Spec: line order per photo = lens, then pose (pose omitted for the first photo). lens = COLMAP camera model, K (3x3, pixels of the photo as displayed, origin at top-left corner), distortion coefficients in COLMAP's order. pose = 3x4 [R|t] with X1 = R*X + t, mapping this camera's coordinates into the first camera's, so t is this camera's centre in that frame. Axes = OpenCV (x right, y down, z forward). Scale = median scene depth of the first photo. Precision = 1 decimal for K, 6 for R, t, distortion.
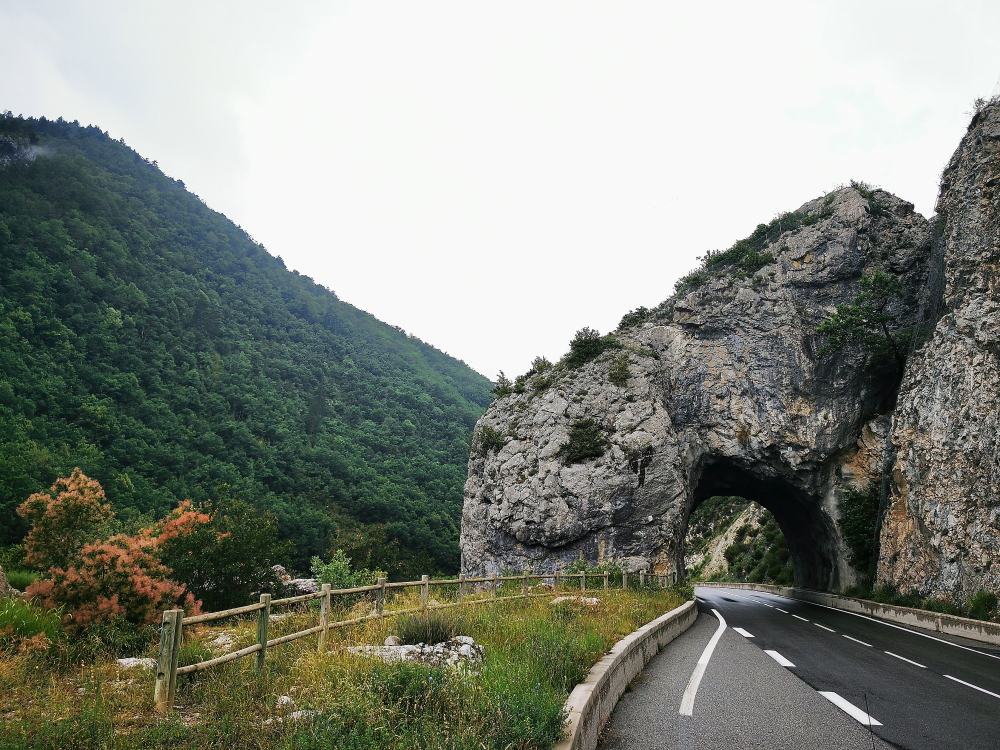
lens RADIAL K [[814.0, 0, 496.9], [0, 814.0, 343.3], [0, 0, 1]] dist [0.000453, -0.032455]
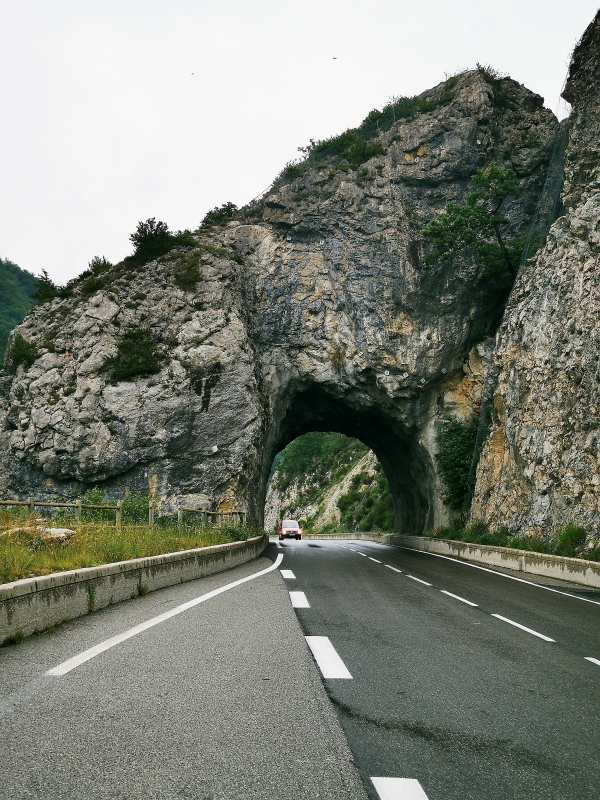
lens RADIAL K [[888.2, 0, 300.6], [0, 888.2, 399.1], [0, 0, 1]] dist [-0.032398, 0.000000]
pose [[0.981795, 0.013954, 0.189430, 0.095093], [-0.037145, 0.992147, 0.119433, 0.049799], [-0.186276, -0.124295, 0.974603, 0.101688]]
